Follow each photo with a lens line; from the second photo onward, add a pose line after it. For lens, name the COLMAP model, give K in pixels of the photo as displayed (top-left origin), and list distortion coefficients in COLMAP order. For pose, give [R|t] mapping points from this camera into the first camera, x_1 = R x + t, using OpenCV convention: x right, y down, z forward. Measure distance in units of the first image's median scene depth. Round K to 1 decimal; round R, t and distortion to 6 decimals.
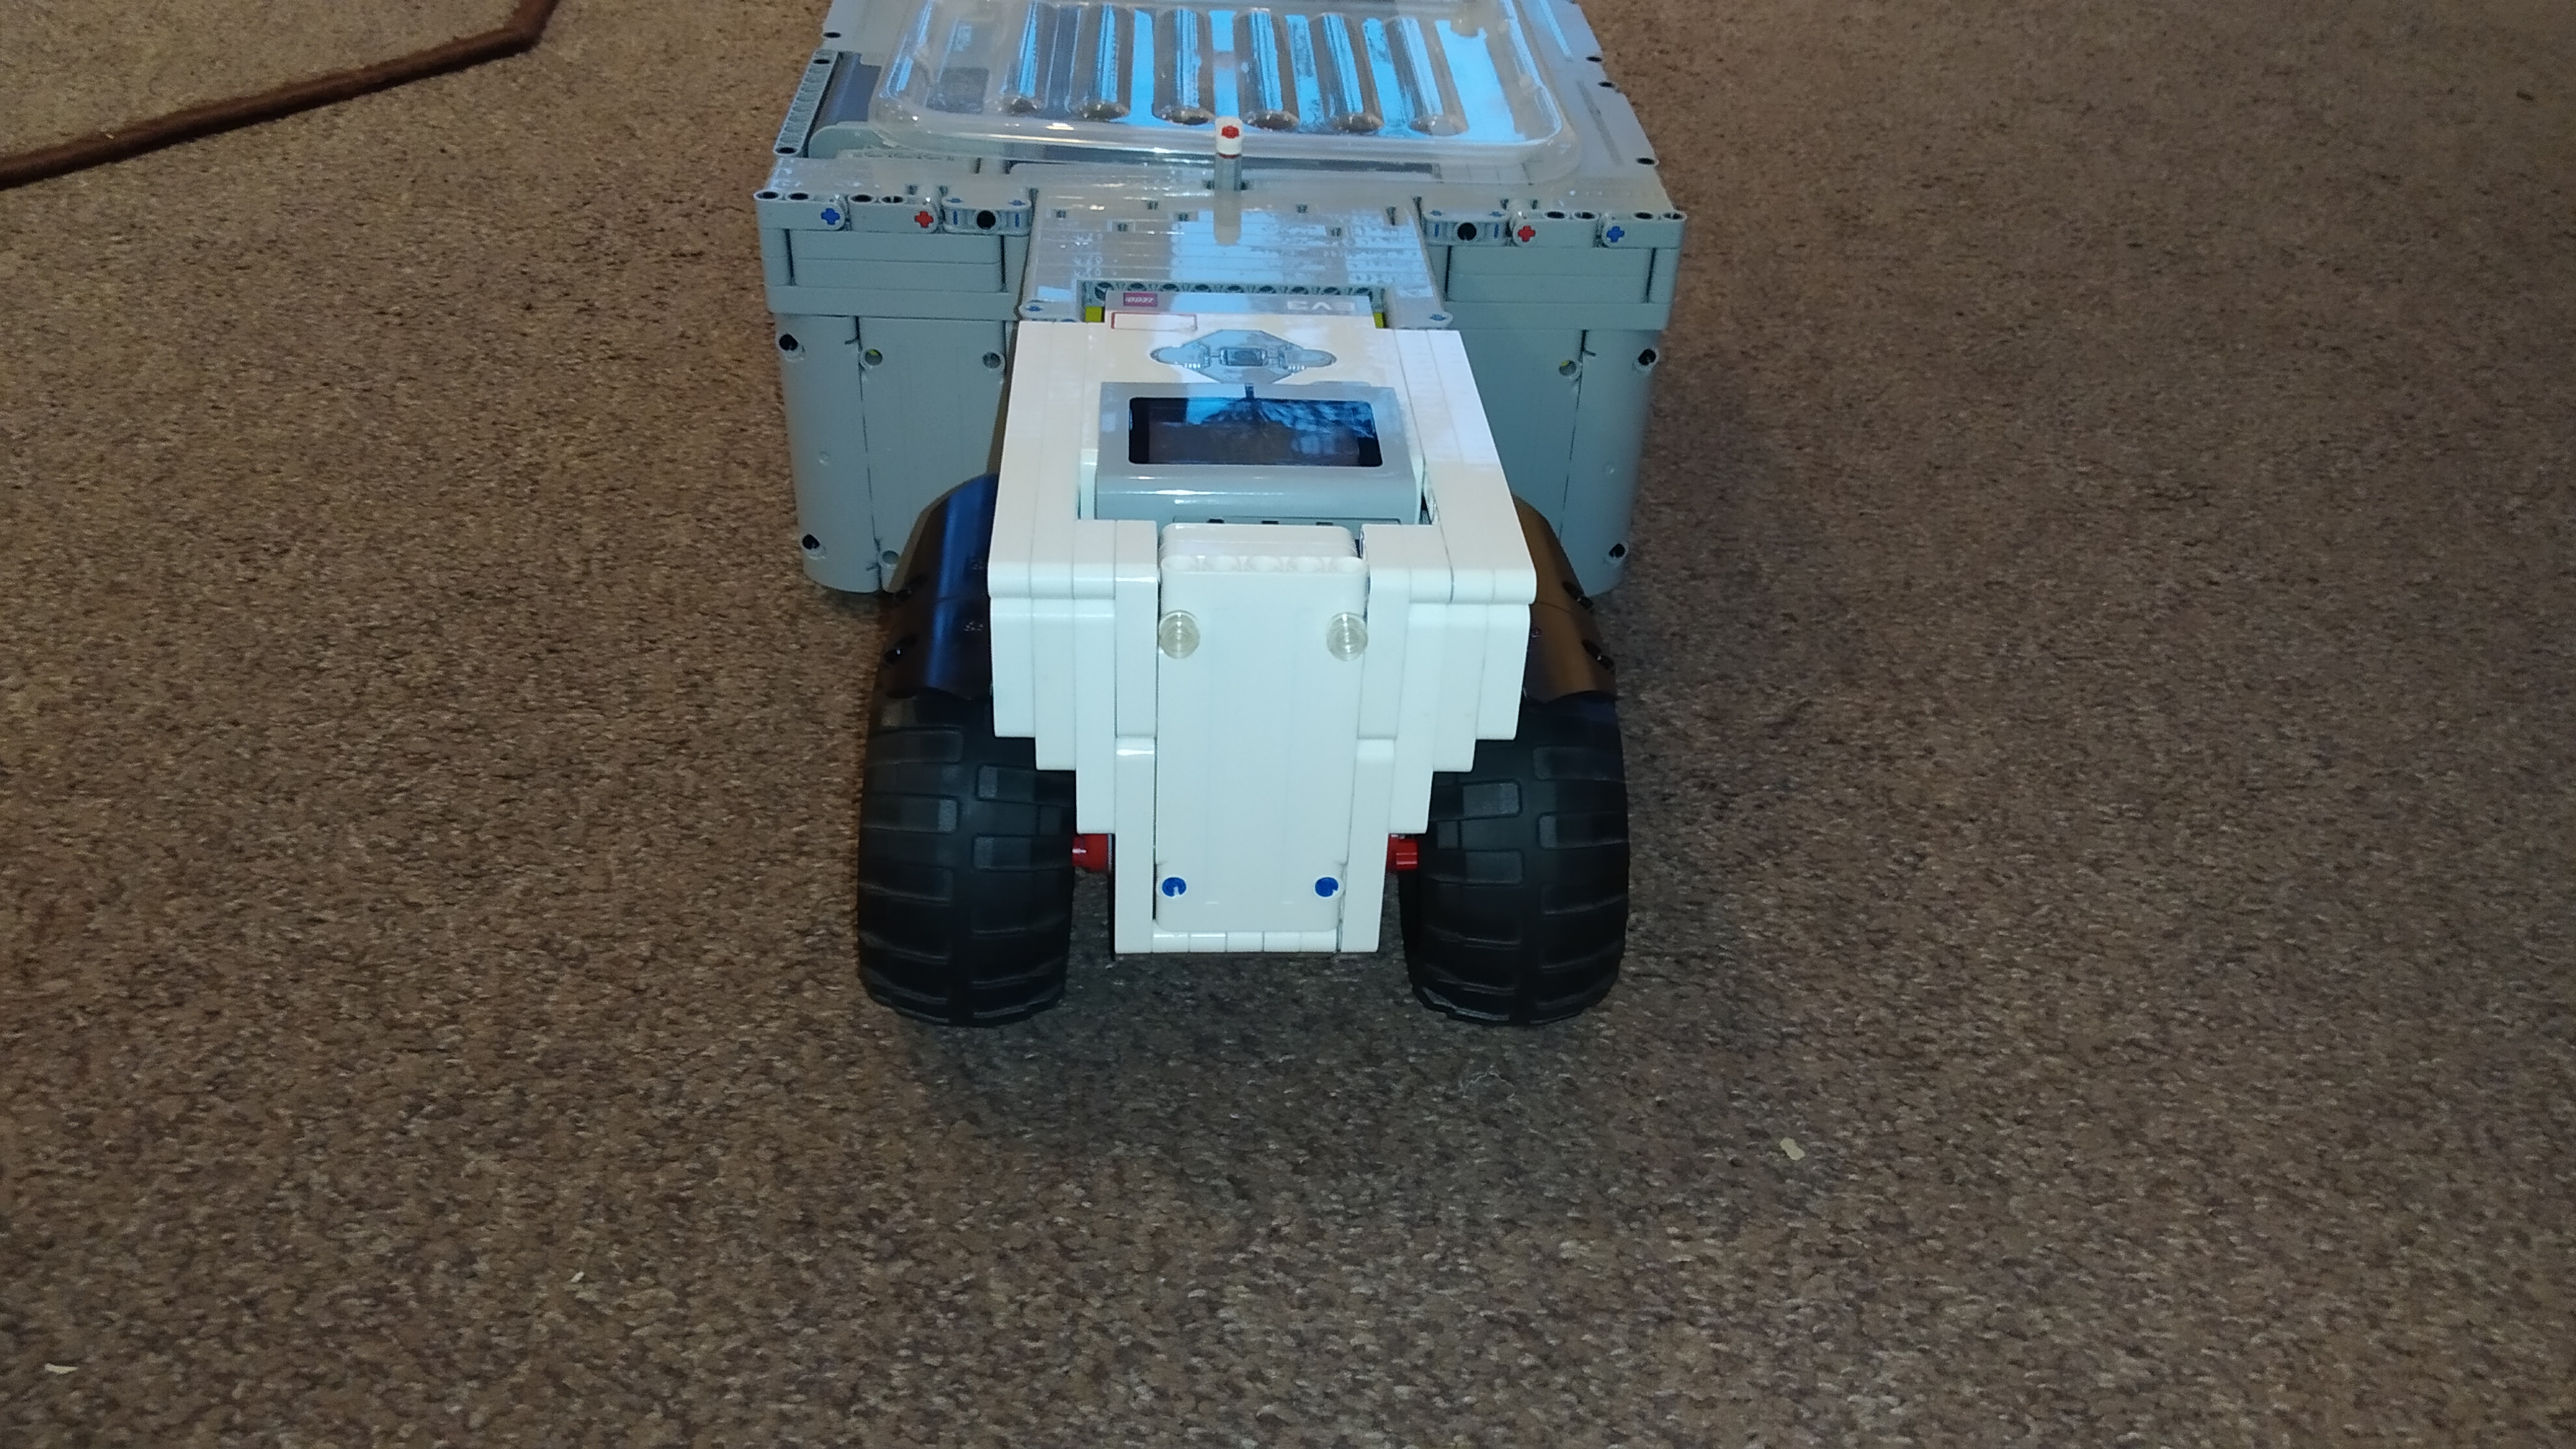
lens RADIAL K [[2013.5, 0, 1288.0], [0, 2013.5, 724.5], [0, 0, 1]] dist [0.011689, 0.002415]
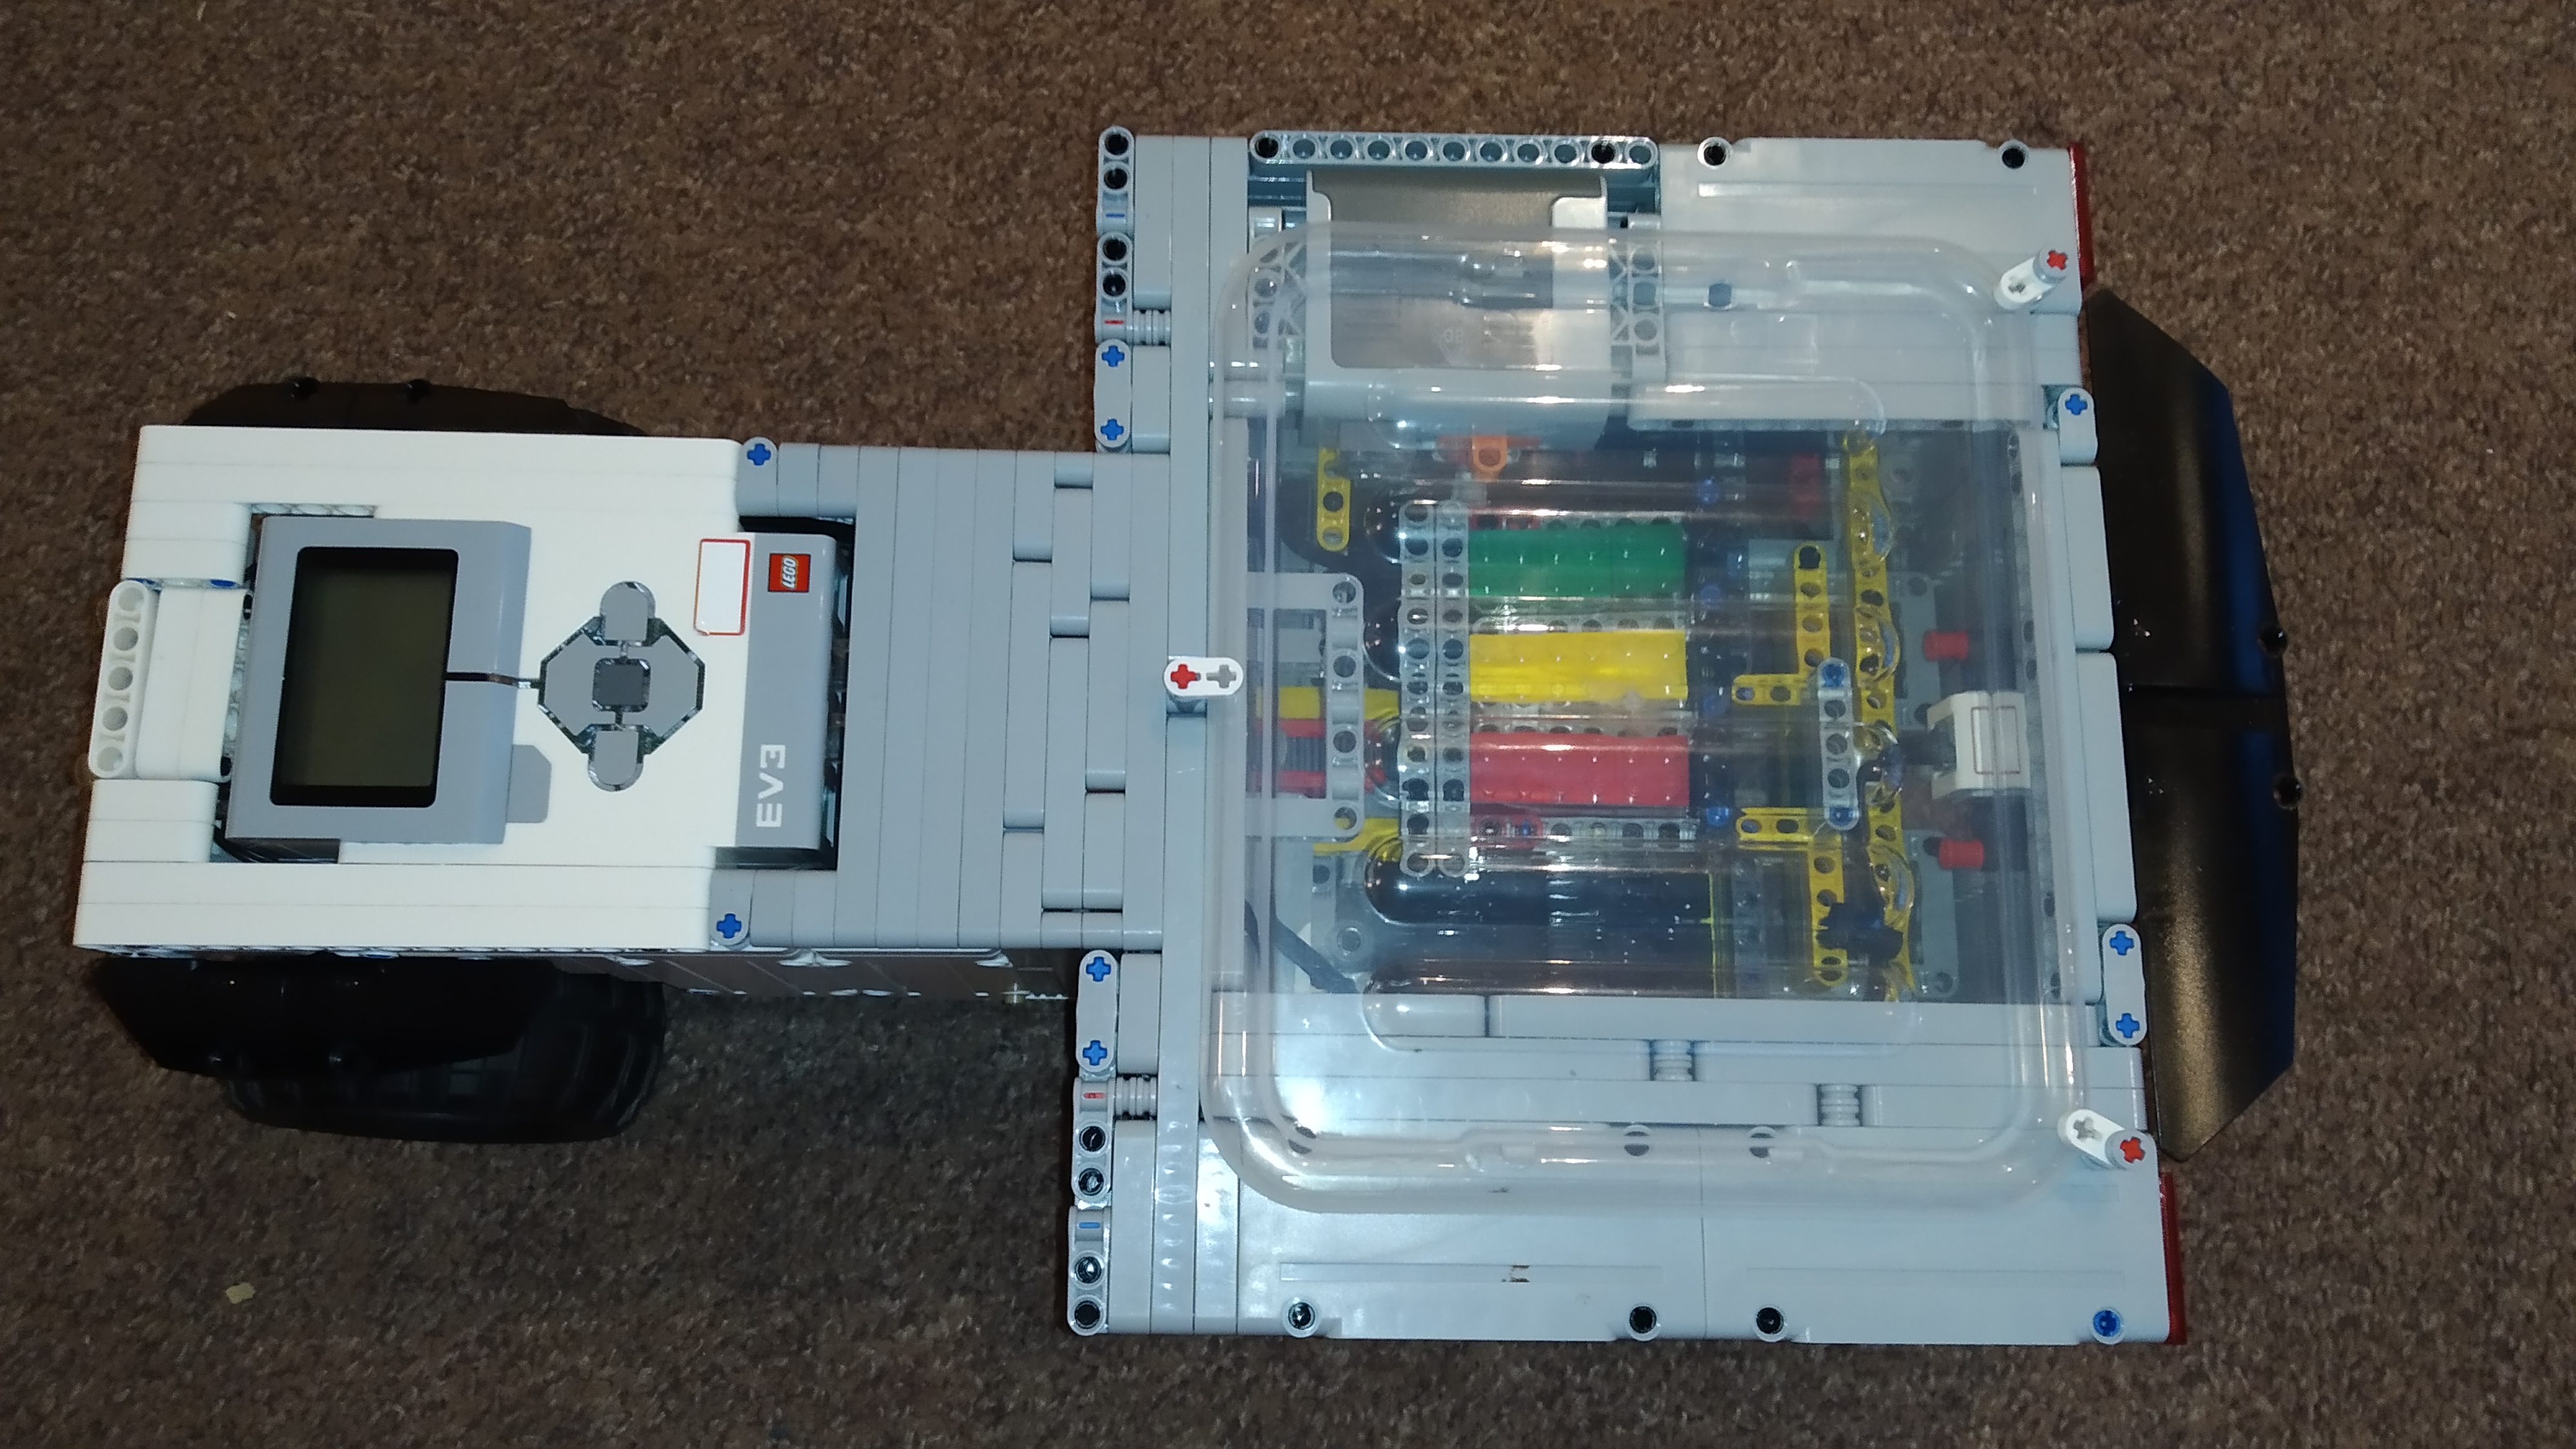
lens RADIAL K [[2013.5, 0, 1288.0], [0, 2013.5, 724.5], [0, 0, 1]] dist [0.011689, 0.002415]
pose [[-0.051395, 0.963478, -0.262808, 0.196257], [-0.622002, 0.175001, 0.763209, -0.969089], [0.781327, 0.202692, 0.590291, 0.677405]]
